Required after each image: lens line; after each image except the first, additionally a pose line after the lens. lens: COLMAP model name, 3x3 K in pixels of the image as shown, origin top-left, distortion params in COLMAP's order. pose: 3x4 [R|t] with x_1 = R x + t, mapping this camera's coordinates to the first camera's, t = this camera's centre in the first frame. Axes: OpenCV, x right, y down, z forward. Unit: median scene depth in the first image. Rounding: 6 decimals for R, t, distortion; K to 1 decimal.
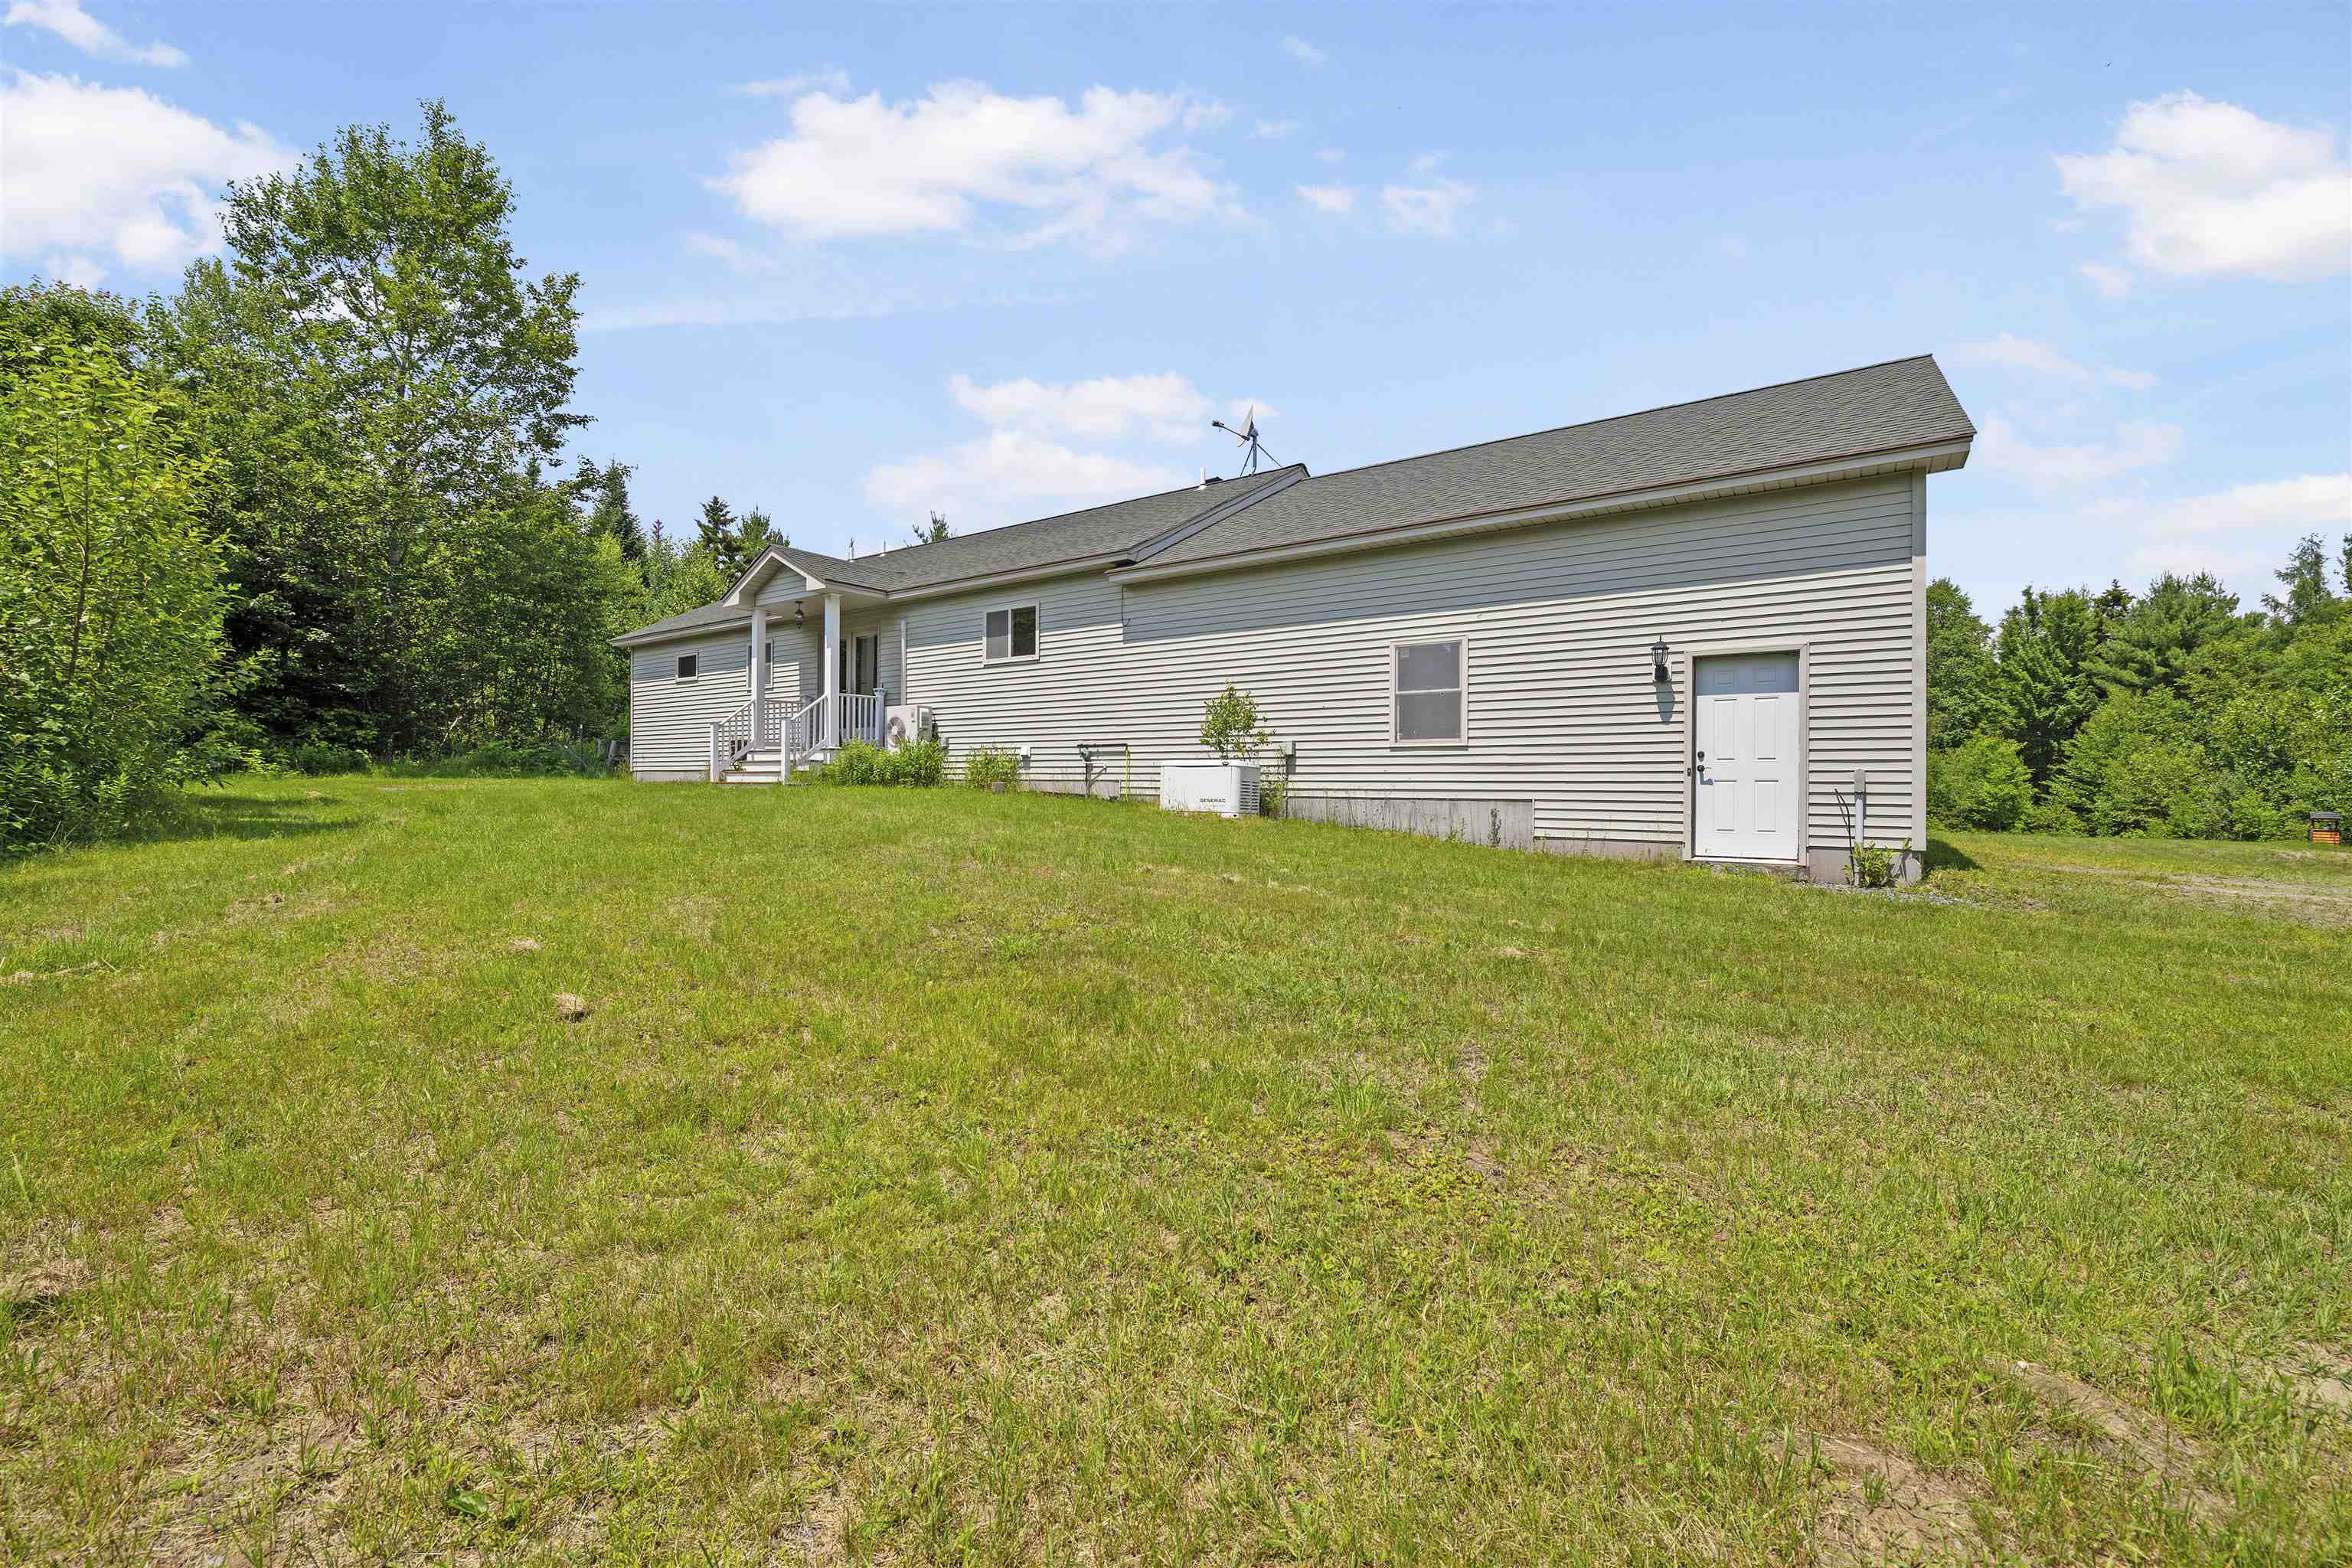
lens RADIAL K [[945.7, 0, 1179.3], [0, 945.7, 779.9], [0, 0, 1]] dist [-0.005054, -0.000135]
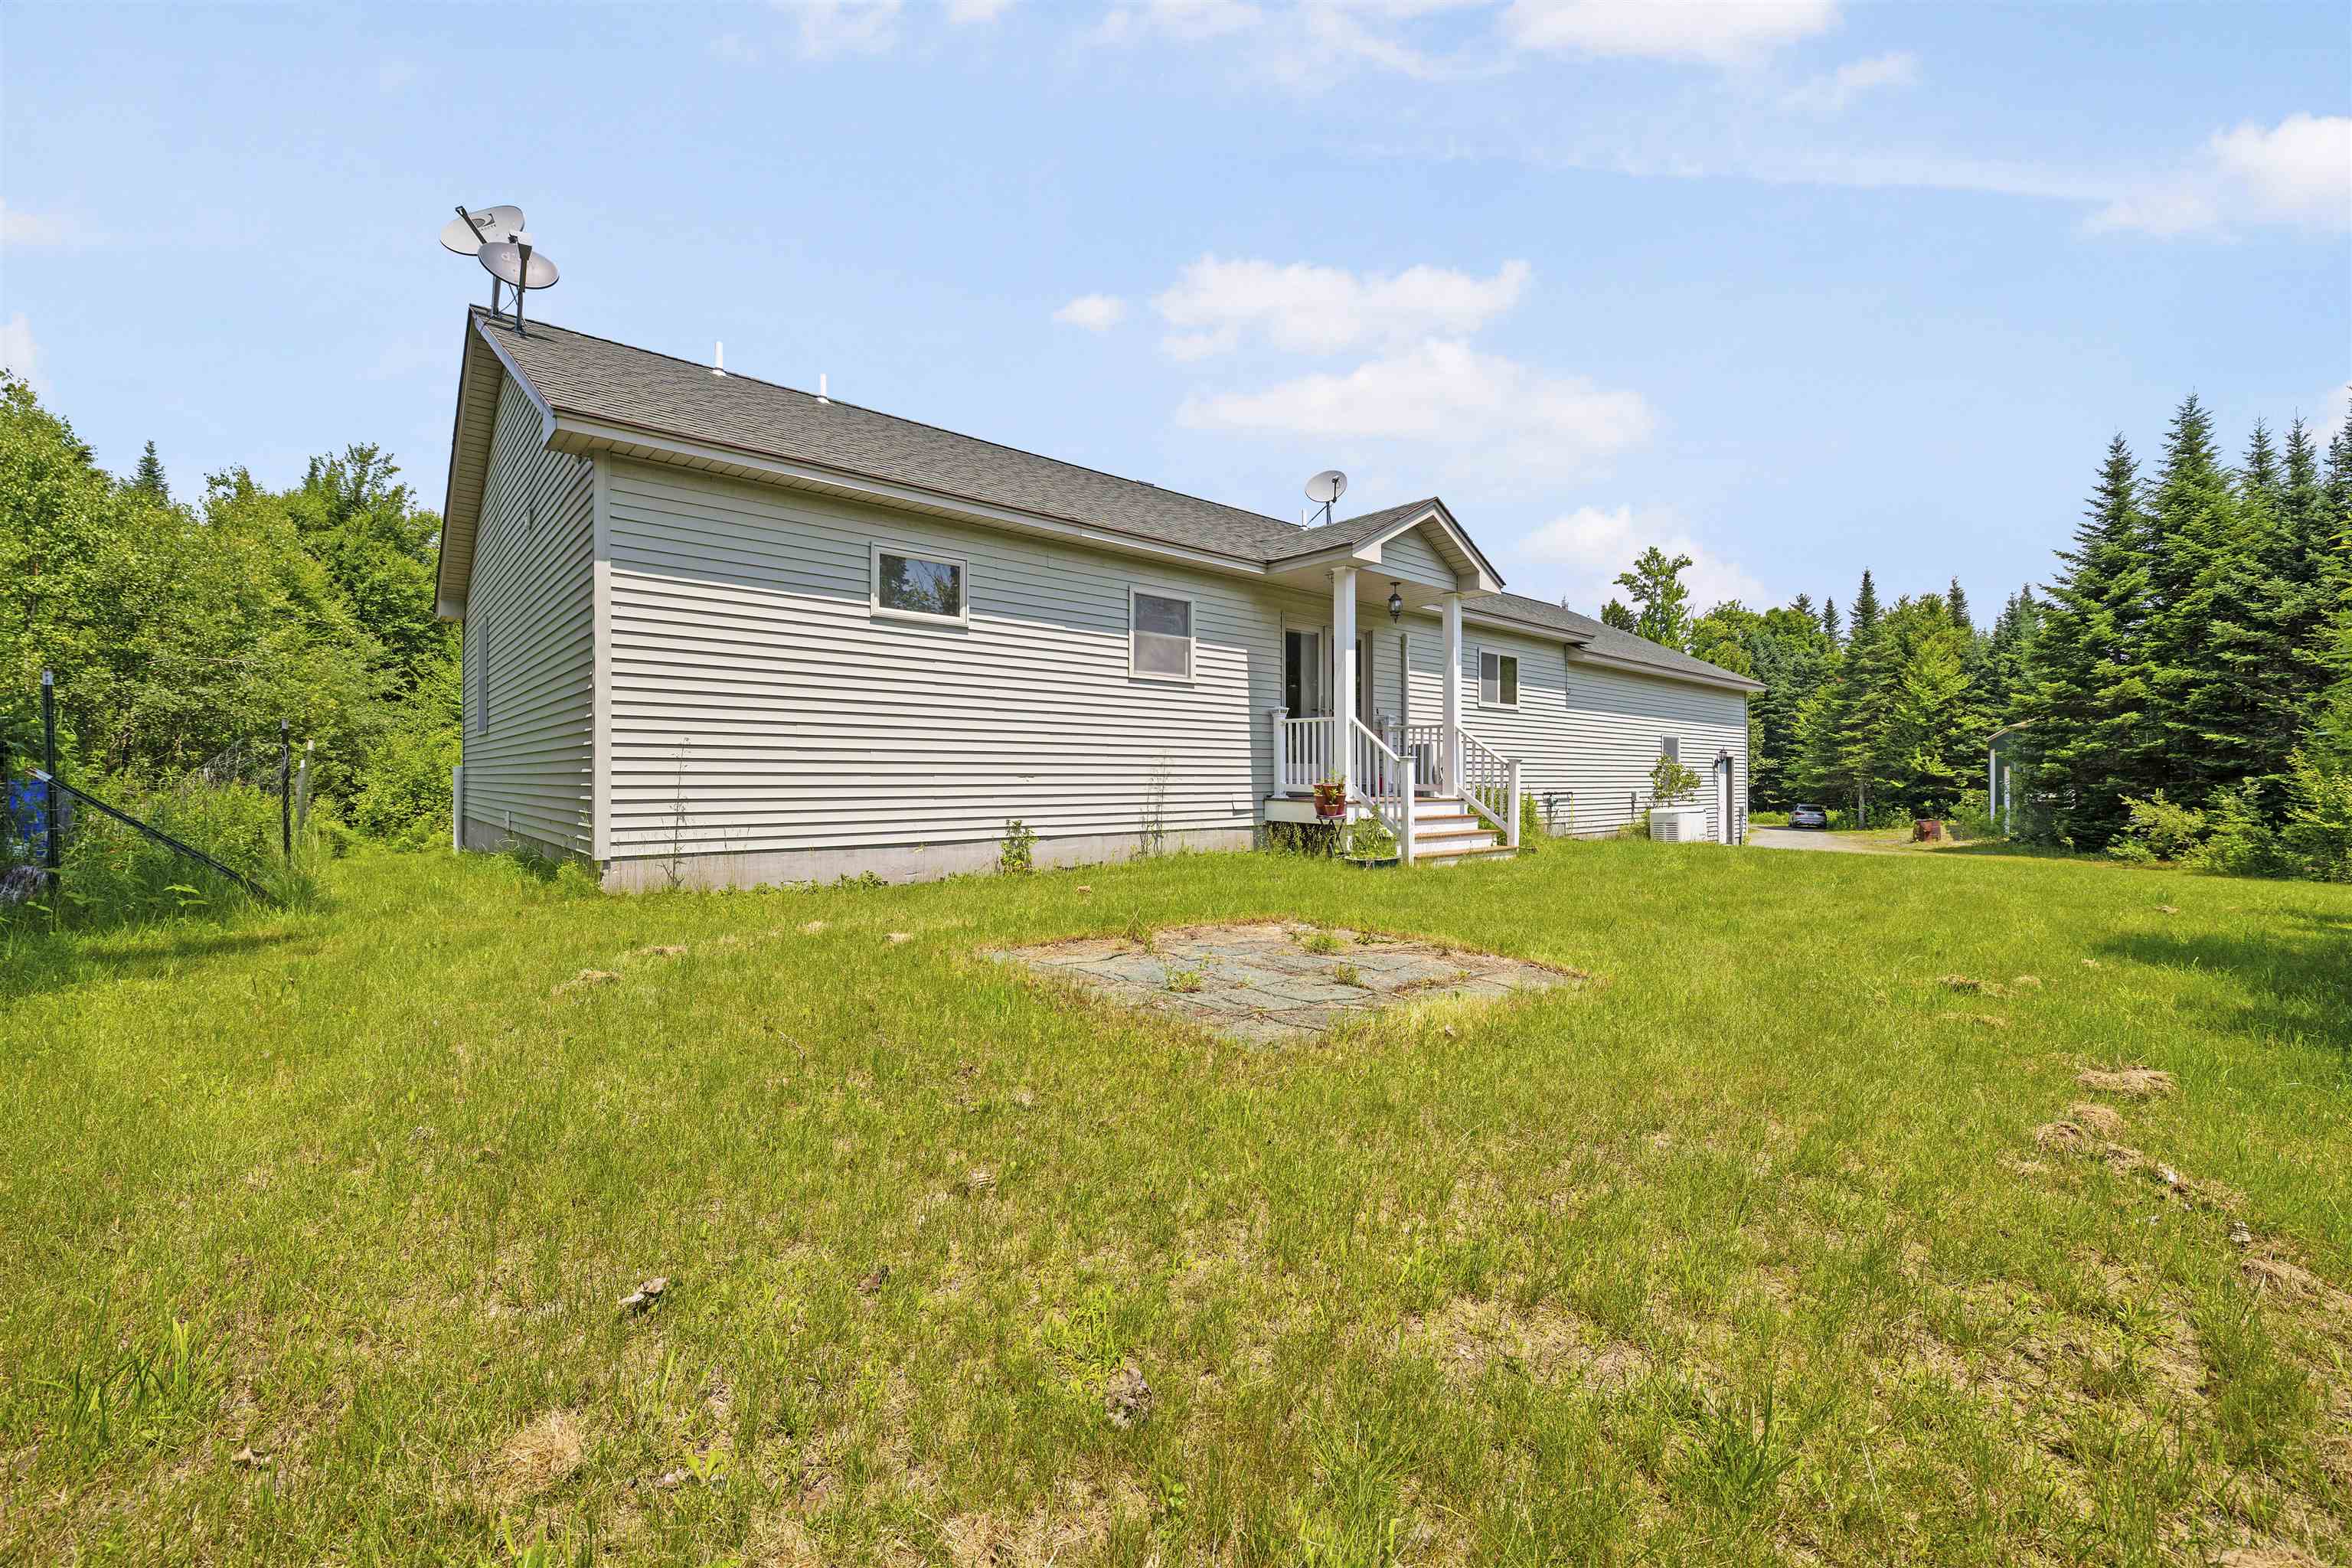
lens RADIAL K [[945.7, 0, 1180.5], [0, 945.7, 781.3], [0, 0, 1]] dist [-0.005054, -0.000135]
pose [[0.223570, -0.005283, 0.974674, -1.208521], [0.005744, 0.999975, 0.004103, -0.055357], [-0.974671, 0.004681, 0.223595, 1.103654]]
